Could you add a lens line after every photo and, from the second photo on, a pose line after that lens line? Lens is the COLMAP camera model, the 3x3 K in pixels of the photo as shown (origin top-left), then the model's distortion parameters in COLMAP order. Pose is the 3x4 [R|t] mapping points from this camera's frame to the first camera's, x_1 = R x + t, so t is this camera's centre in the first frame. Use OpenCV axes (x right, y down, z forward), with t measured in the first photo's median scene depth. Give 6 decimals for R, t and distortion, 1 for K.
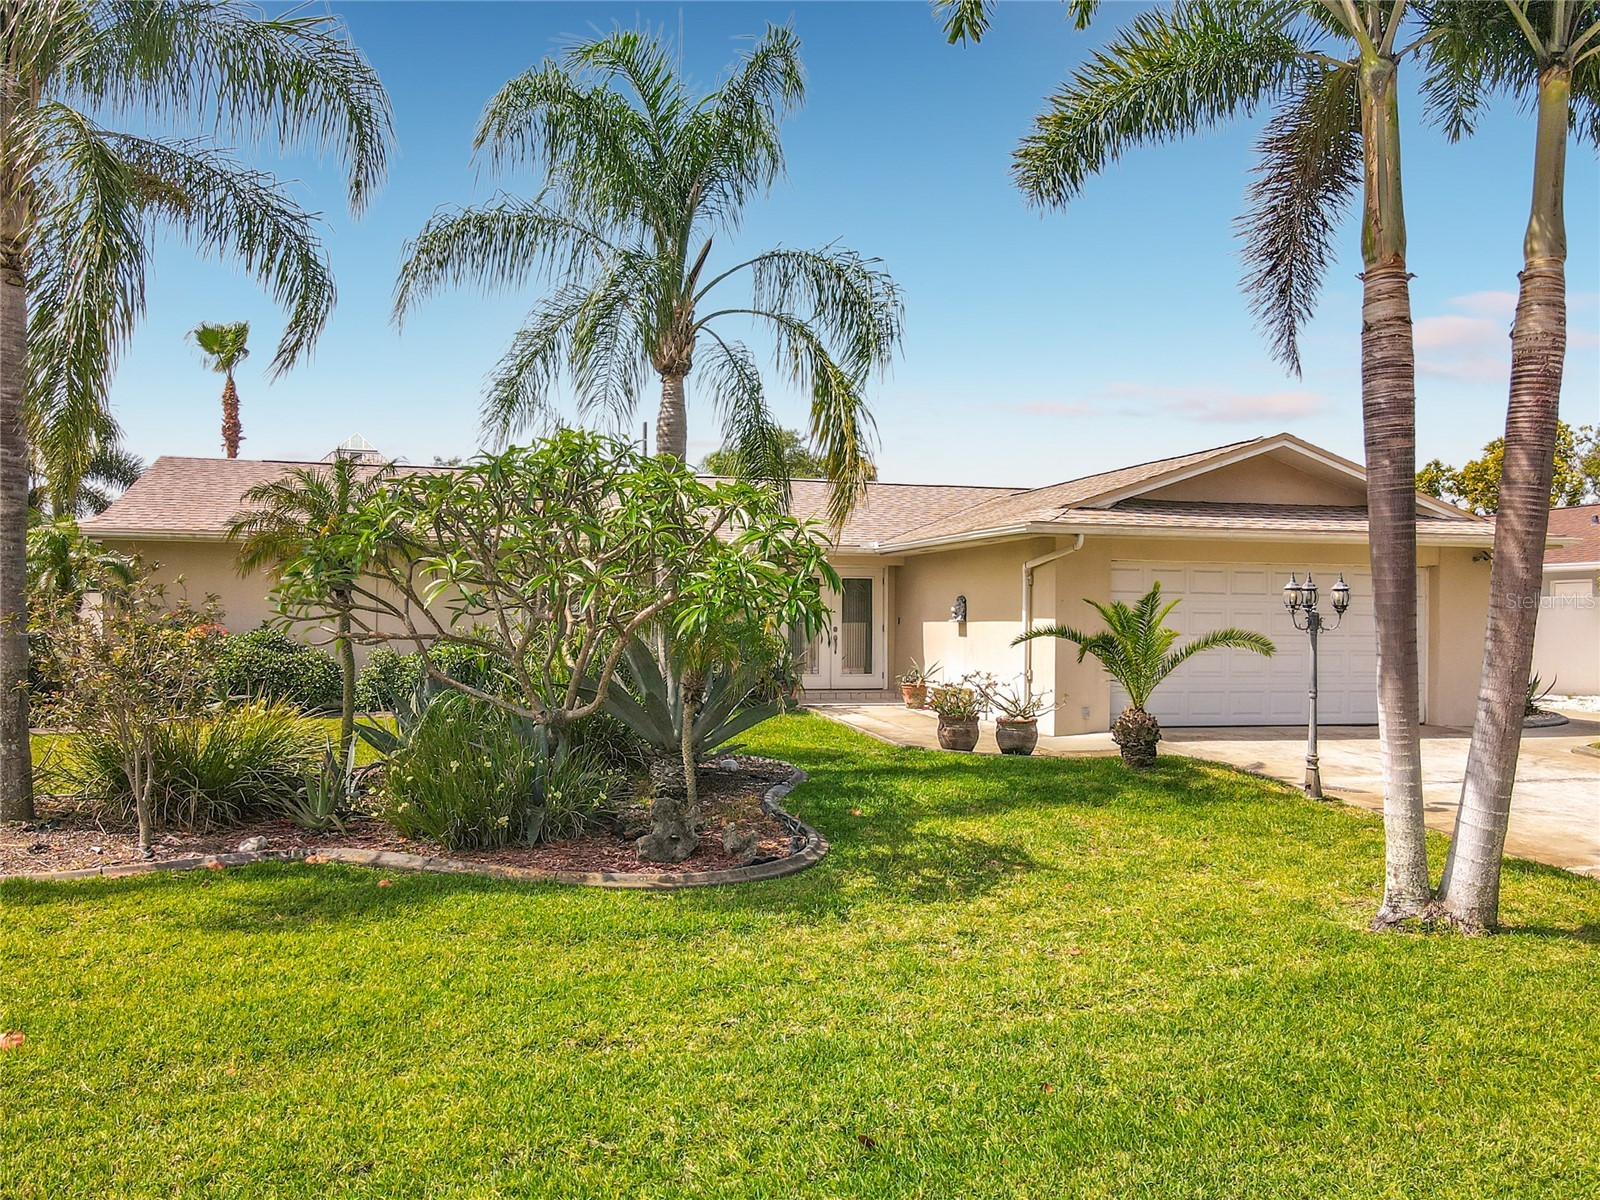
lens RADIAL K [[1112.7, 0, 799.9], [0, 1112.7, 625.8], [0, 0, 1]] dist [0.004096, 0.028778]
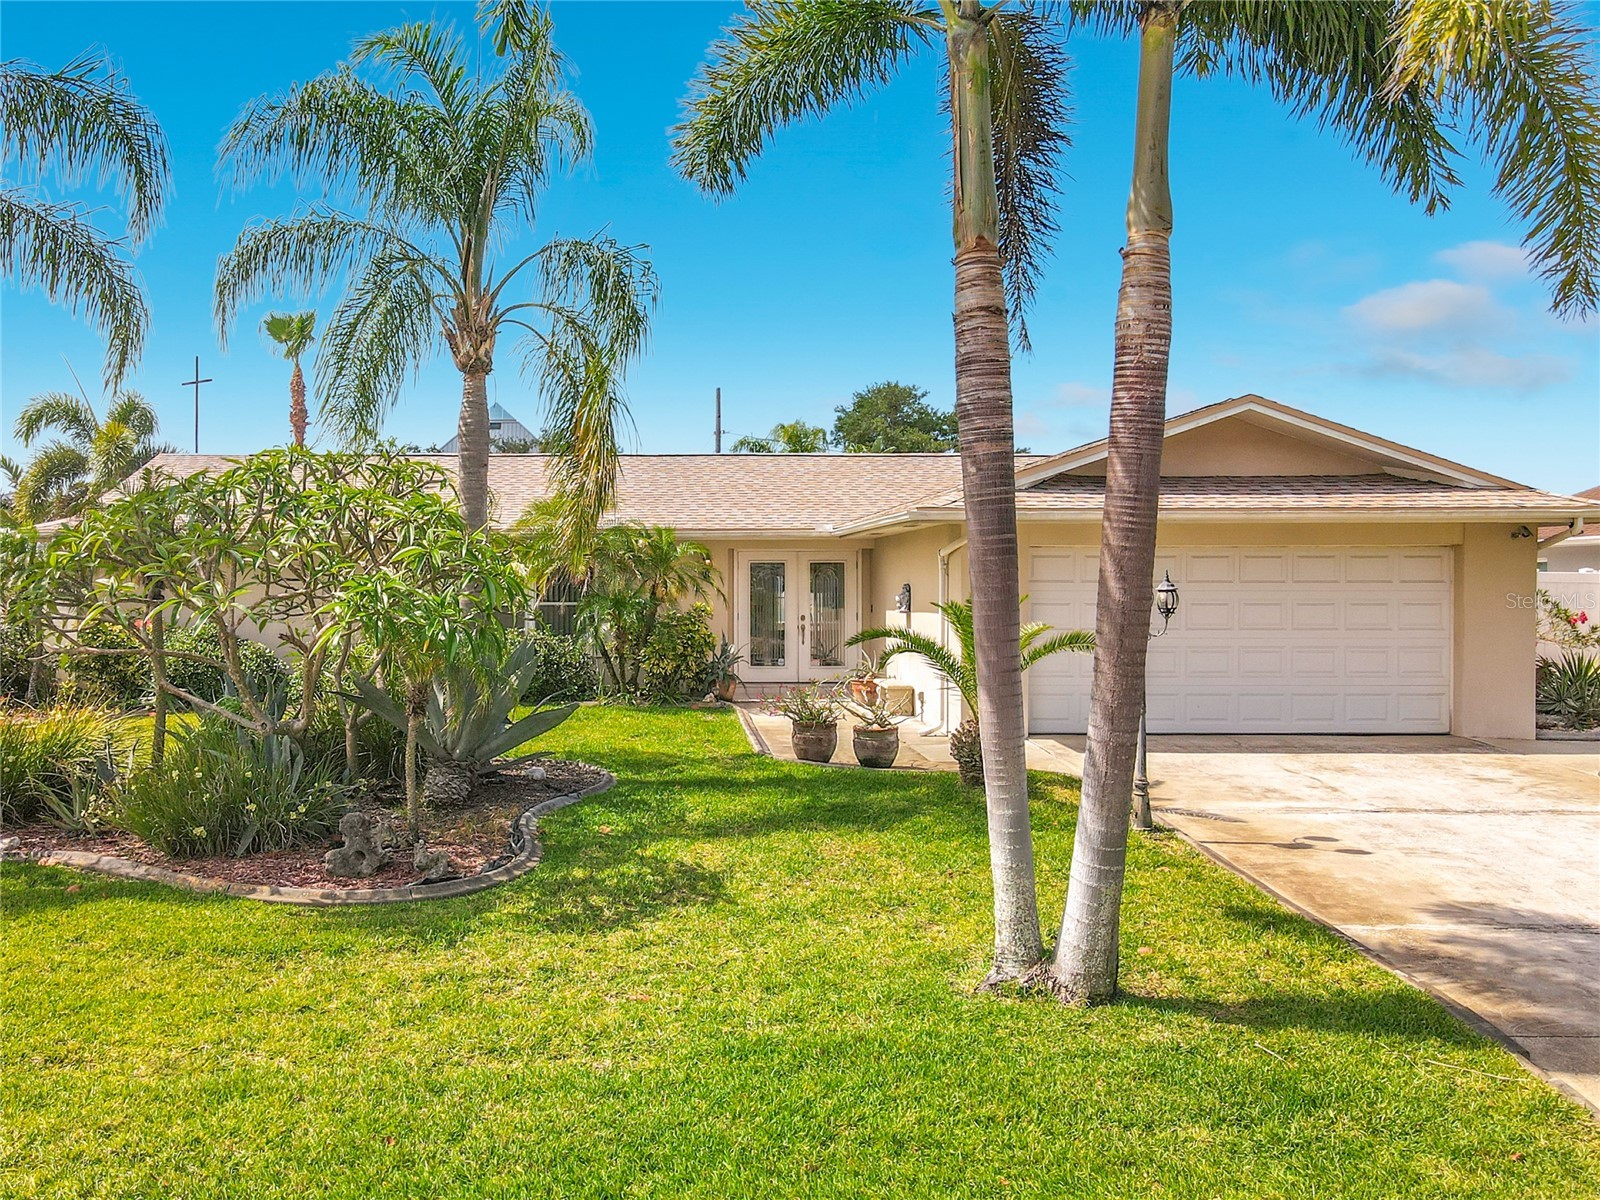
lens RADIAL K [[1223.2, 0, 800.0], [0, 1223.2, 600.0], [0, 0, 1]] dist [-0.002764, 0.039219]
pose [[0.976614, -0.004244, -0.214959, 0.540912], [0.006597, 0.999926, 0.010232, -0.048270], [0.214899, -0.011411, 0.976570, 0.014726]]
